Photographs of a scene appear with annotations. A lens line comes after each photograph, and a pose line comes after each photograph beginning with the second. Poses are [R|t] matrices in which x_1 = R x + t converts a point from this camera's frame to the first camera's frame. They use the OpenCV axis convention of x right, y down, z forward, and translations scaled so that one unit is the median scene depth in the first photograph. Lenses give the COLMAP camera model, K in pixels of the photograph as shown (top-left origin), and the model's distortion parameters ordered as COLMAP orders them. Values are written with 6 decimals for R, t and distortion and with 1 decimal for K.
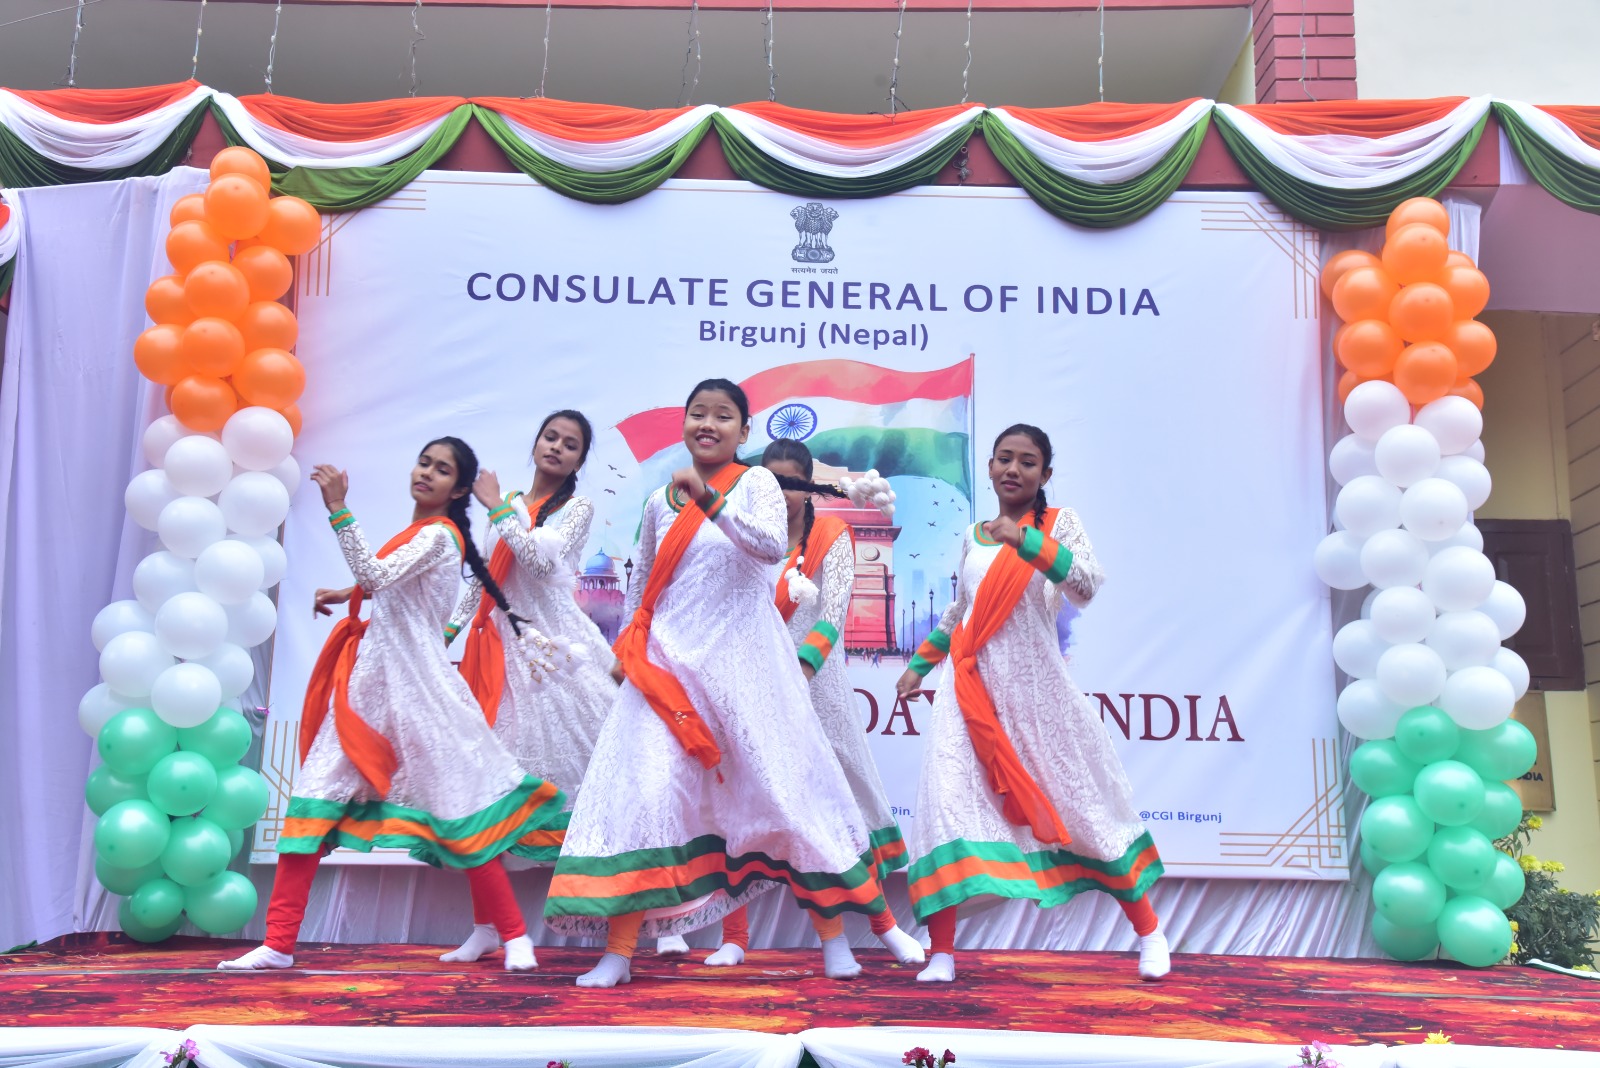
lens RADIAL K [[1692.1, 0, 794.5], [0, 1692.1, 537.0], [0, 0, 1]] dist [0.100133, 0.000000]
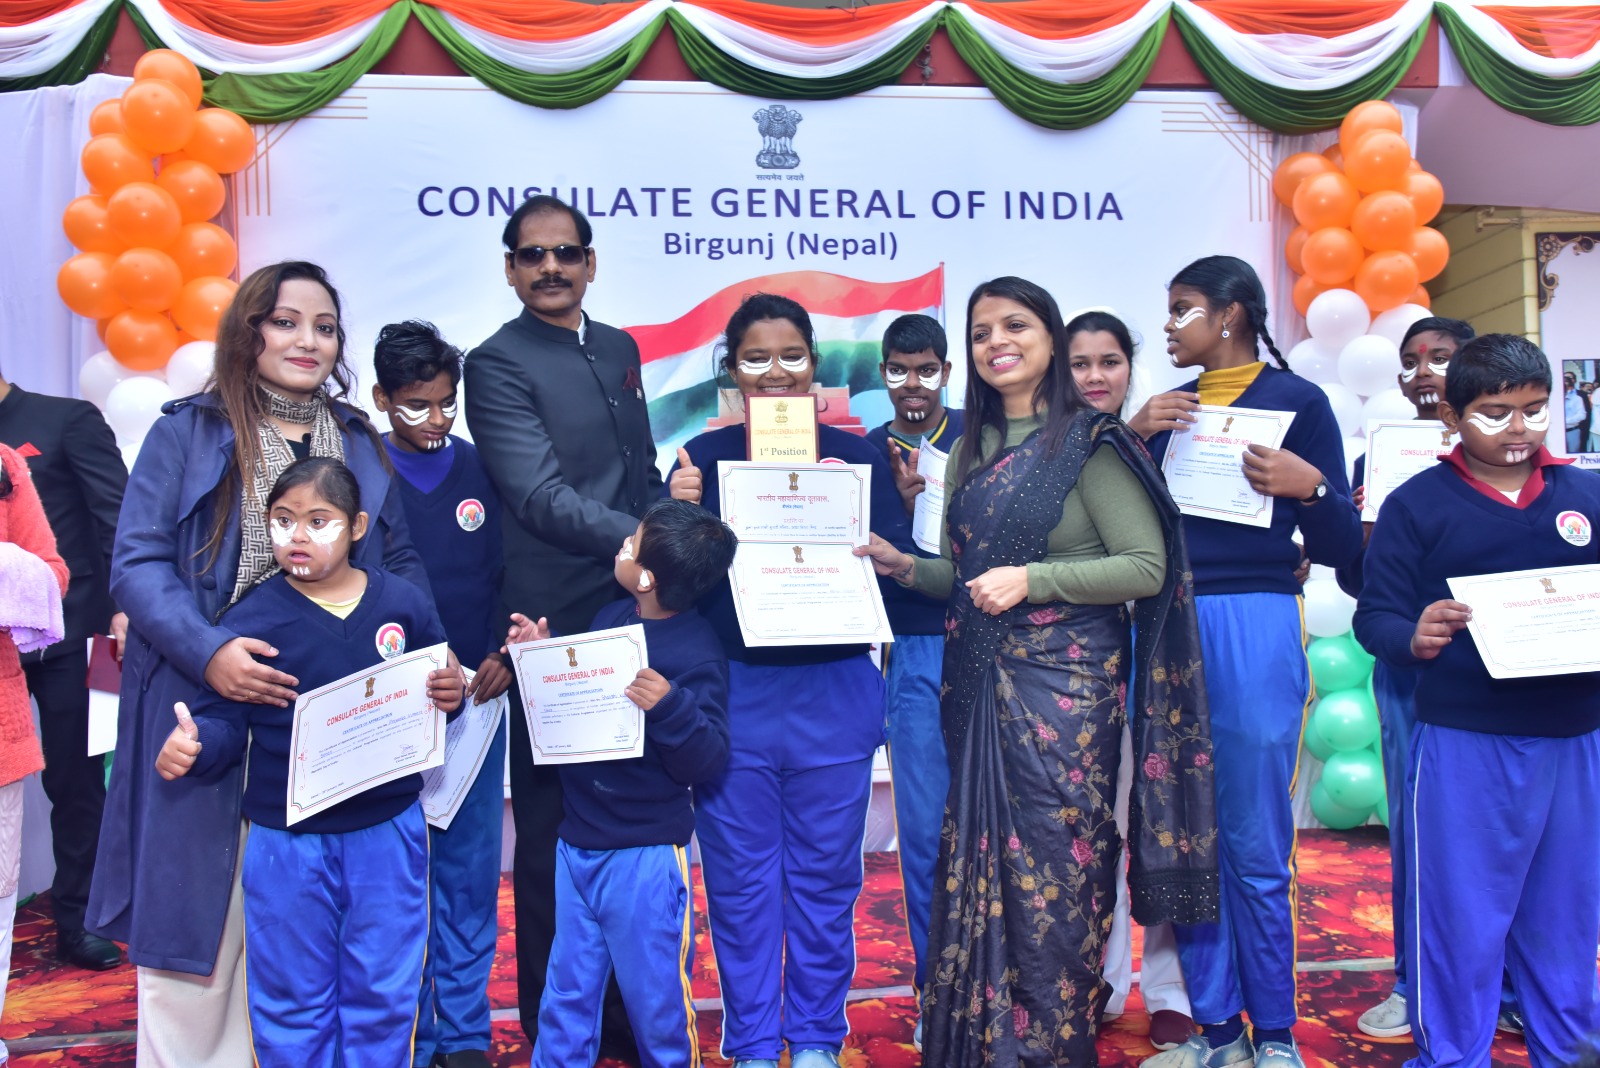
lens RADIAL K [[1295.9, 0, 793.6], [0, 1295.9, 535.0], [0, 0, 1]] dist [-0.035979, 0.072344]
pose [[0.995521, -0.037613, 0.086741, -0.052569], [0.022423, 0.985212, 0.169864, -0.081357], [-0.091848, -0.167158, 0.981643, 0.240709]]
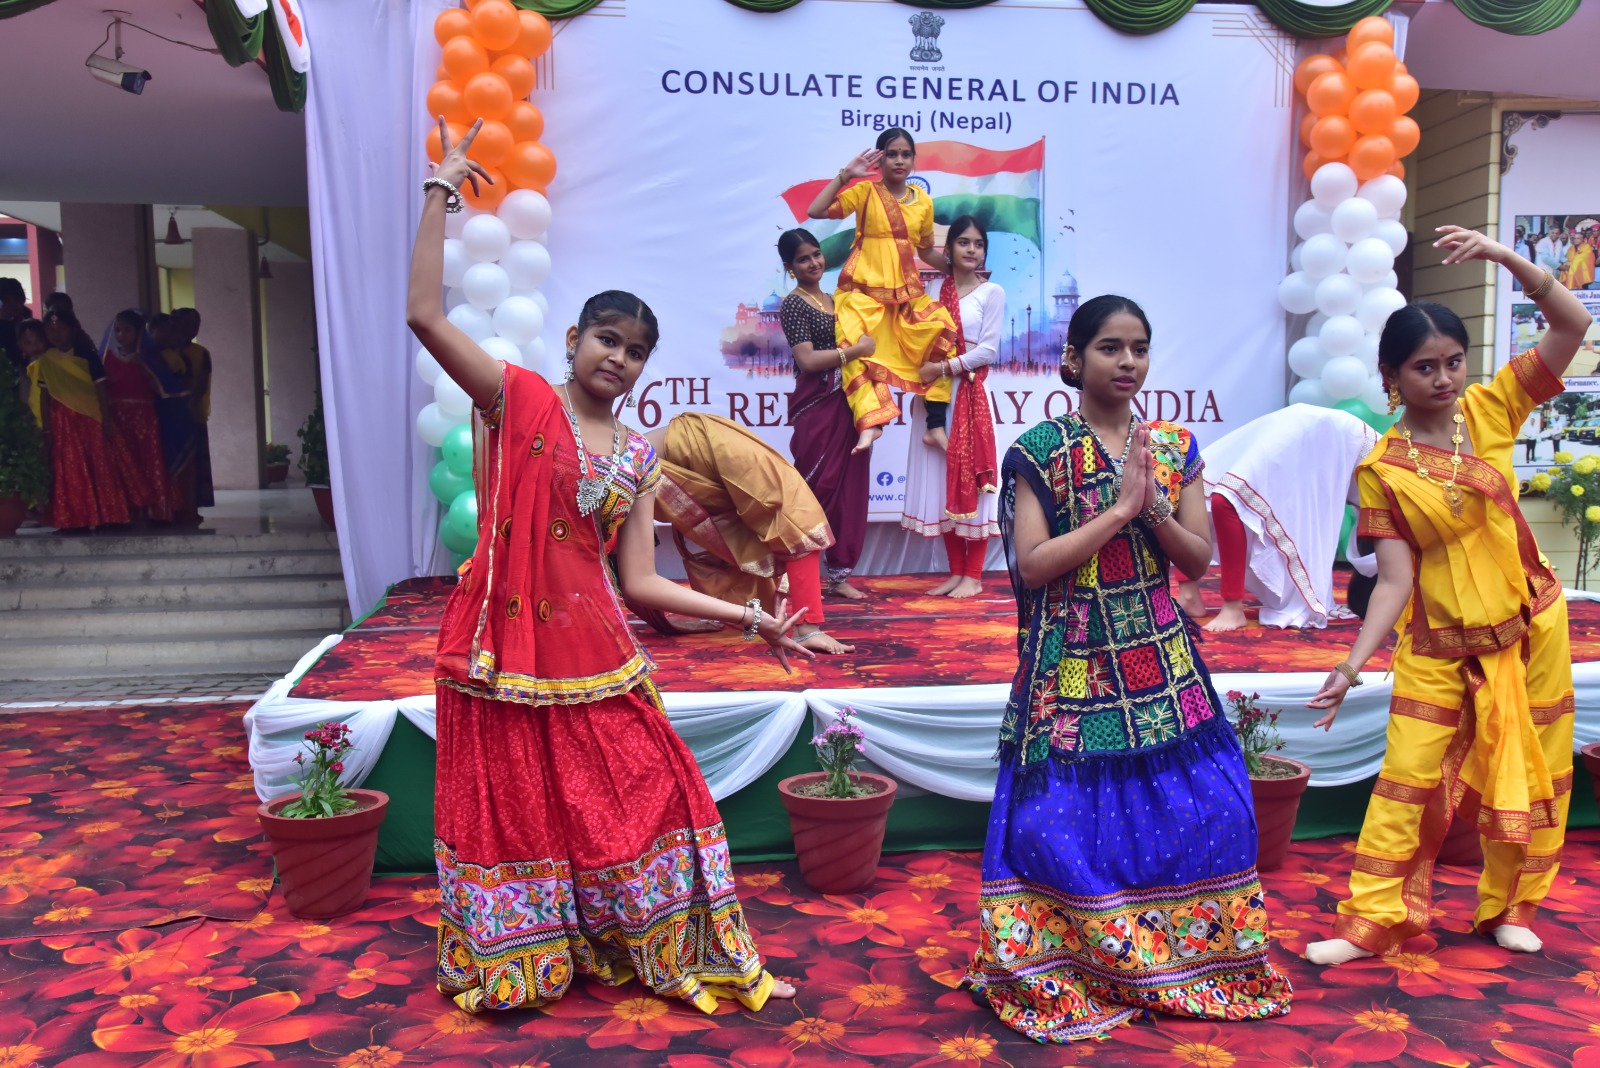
lens RADIAL K [[1458.5, 0, 792.9], [0, 1458.5, 533.0], [0, 0, 1]] dist [0.036766, 0.000000]
pose [[0.992558, -0.031199, 0.117704, -0.234209], [-0.001384, 0.963666, 0.267105, -0.114087], [-0.121761, -0.265280, 0.956452, -0.154055]]
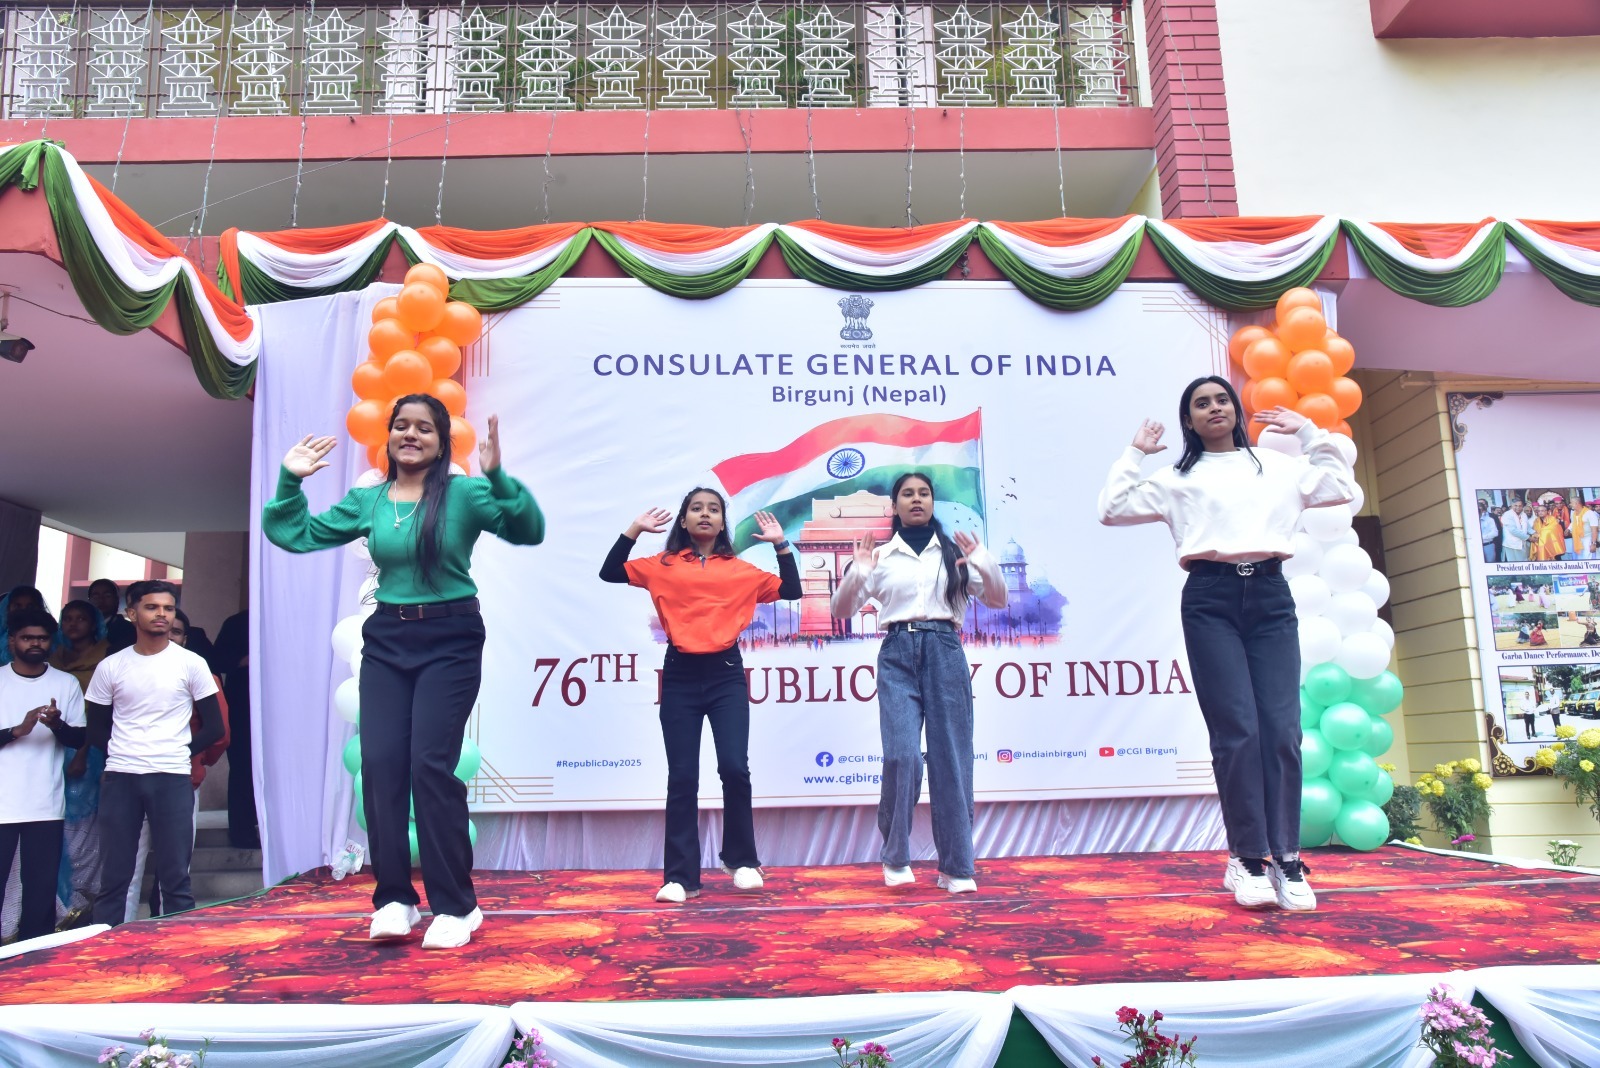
lens RADIAL K [[1202.6, 0, 790.6], [0, 1202.6, 540.5], [0, 0, 1]] dist [-0.066303, 0.049371]
pose [[0.998836, -0.029039, 0.038510, -0.080525], [0.028500, 0.999489, 0.014467, -0.021988], [-0.038911, -0.013353, 0.999153, 0.073187]]
